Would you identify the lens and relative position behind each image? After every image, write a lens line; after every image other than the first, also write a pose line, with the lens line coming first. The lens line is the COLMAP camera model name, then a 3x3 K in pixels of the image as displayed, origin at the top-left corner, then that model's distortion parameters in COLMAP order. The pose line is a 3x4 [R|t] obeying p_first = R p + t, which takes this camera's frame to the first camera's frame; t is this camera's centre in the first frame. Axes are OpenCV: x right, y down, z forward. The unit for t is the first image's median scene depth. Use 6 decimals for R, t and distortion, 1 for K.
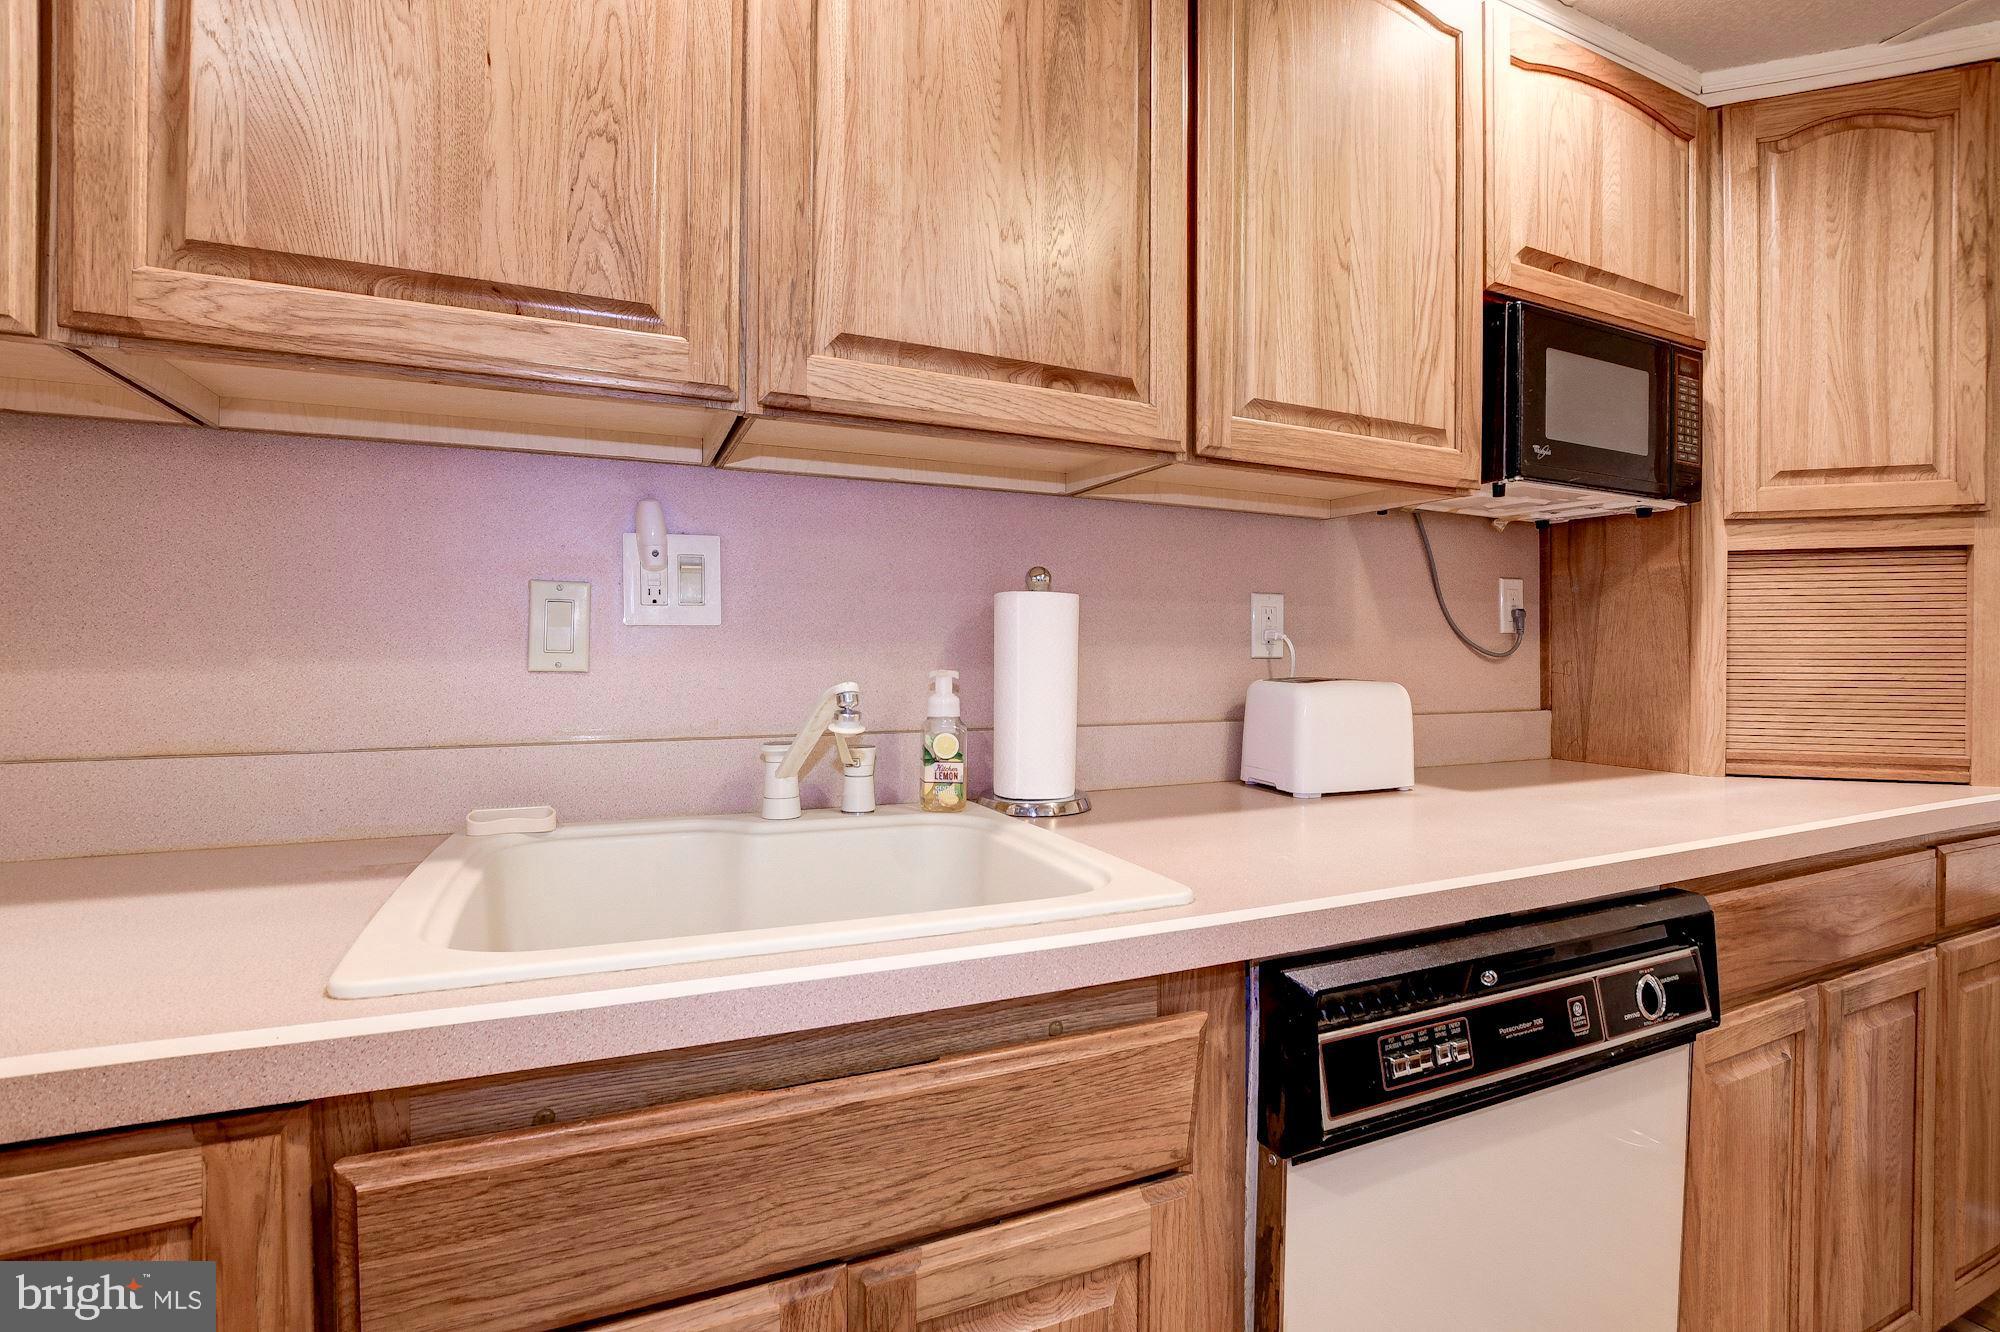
lens RADIAL K [[923.5, 0, 999.9], [0, 923.5, 662.5], [0, 0, 1]] dist [-0.031202, 0.004710]
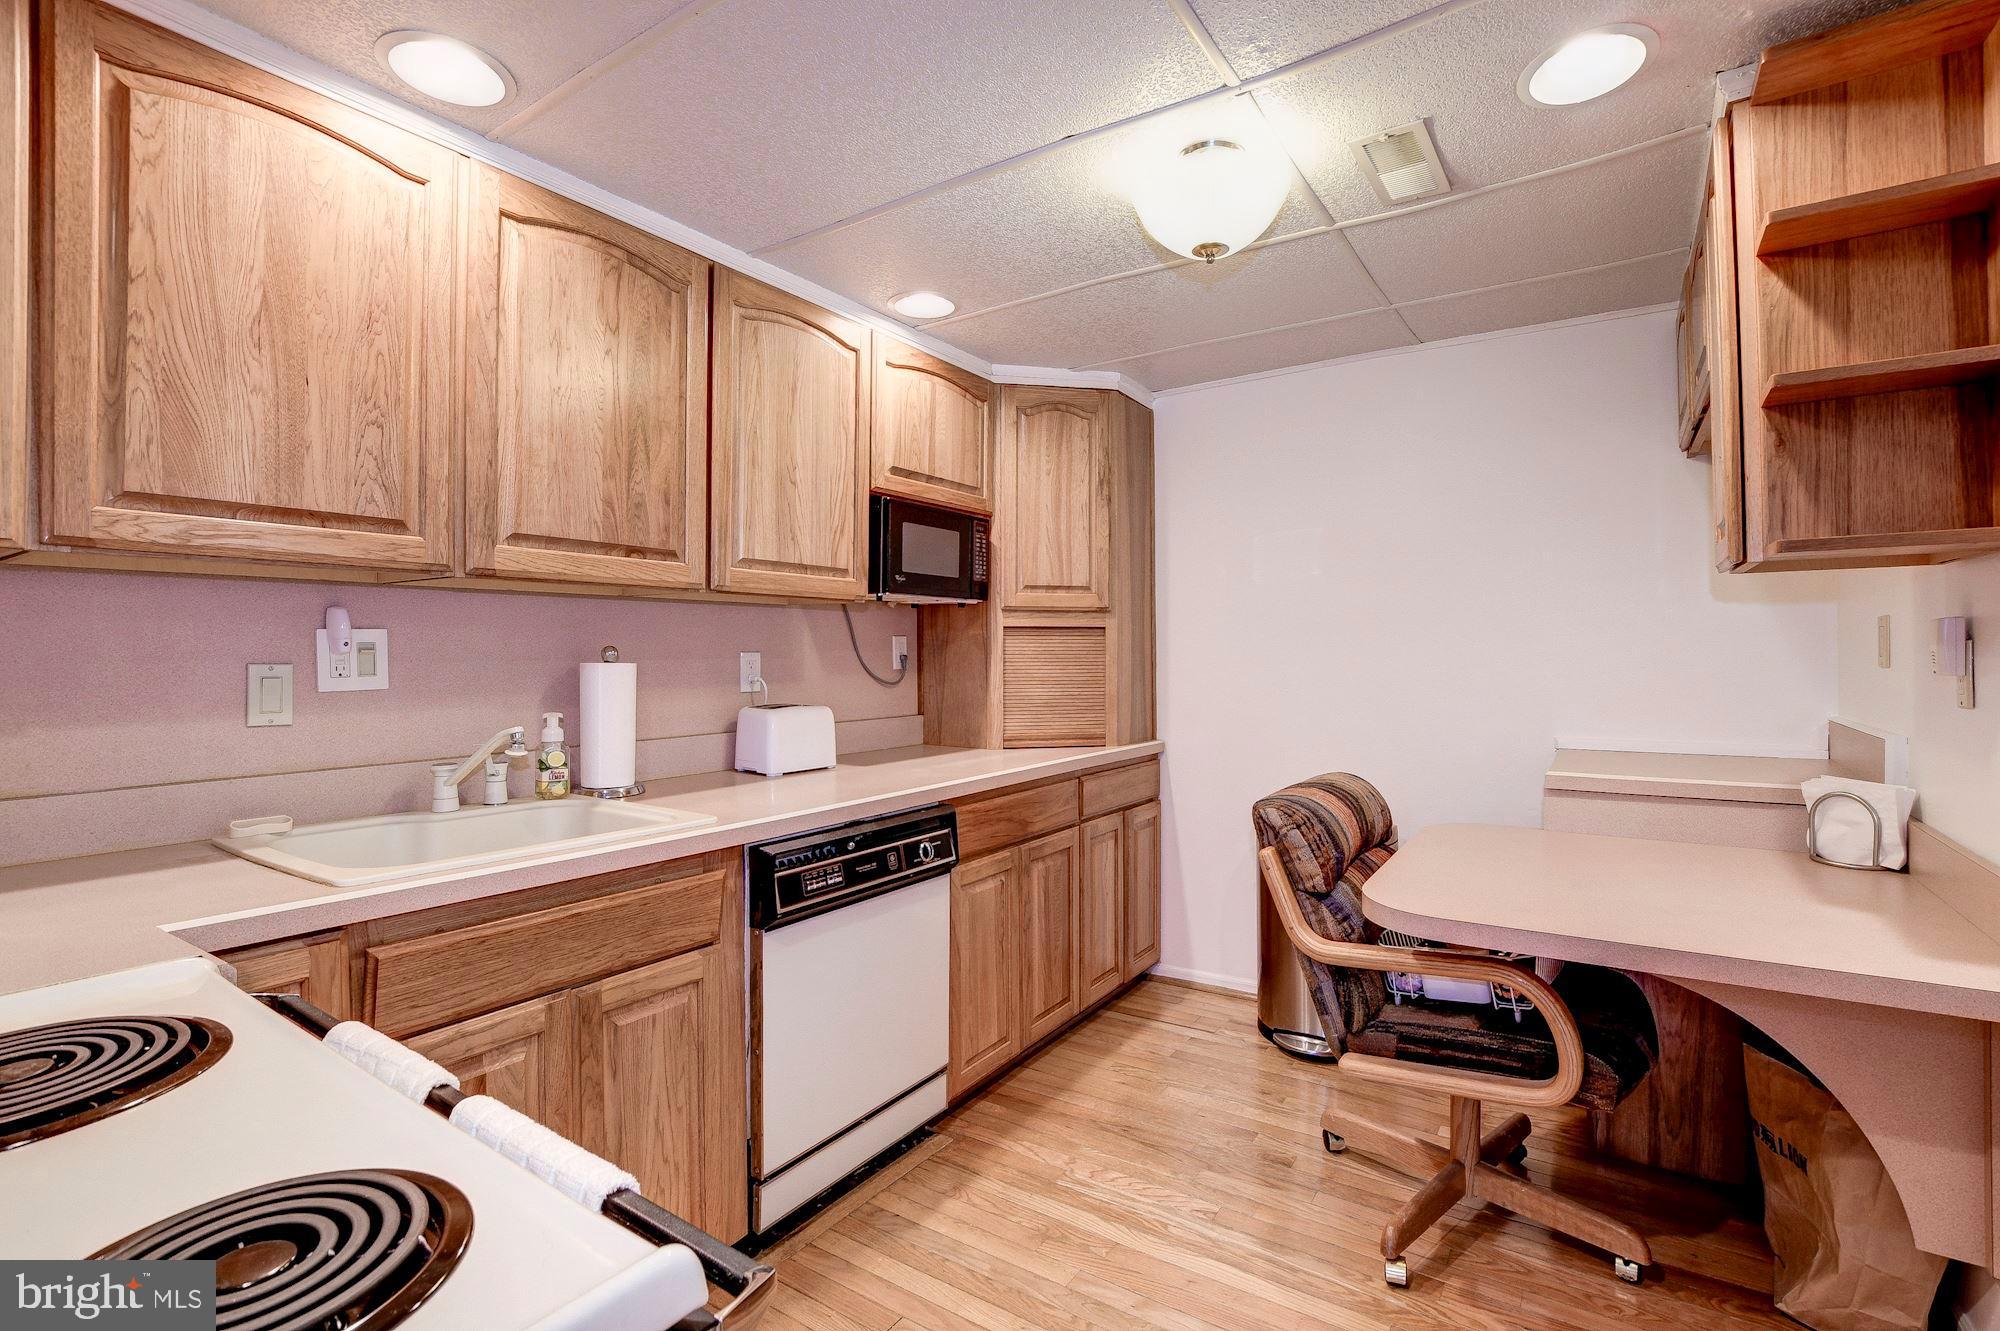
lens RADIAL K [[923.5, 0, 1036.7], [0, 923.5, 651.9], [0, 0, 1]] dist [-0.031202, 0.004710]
pose [[0.834030, -0.004017, 0.551704, -0.279625], [0.007640, 0.999962, -0.004269, -0.100447], [-0.551666, 0.007775, 0.834029, -0.960697]]
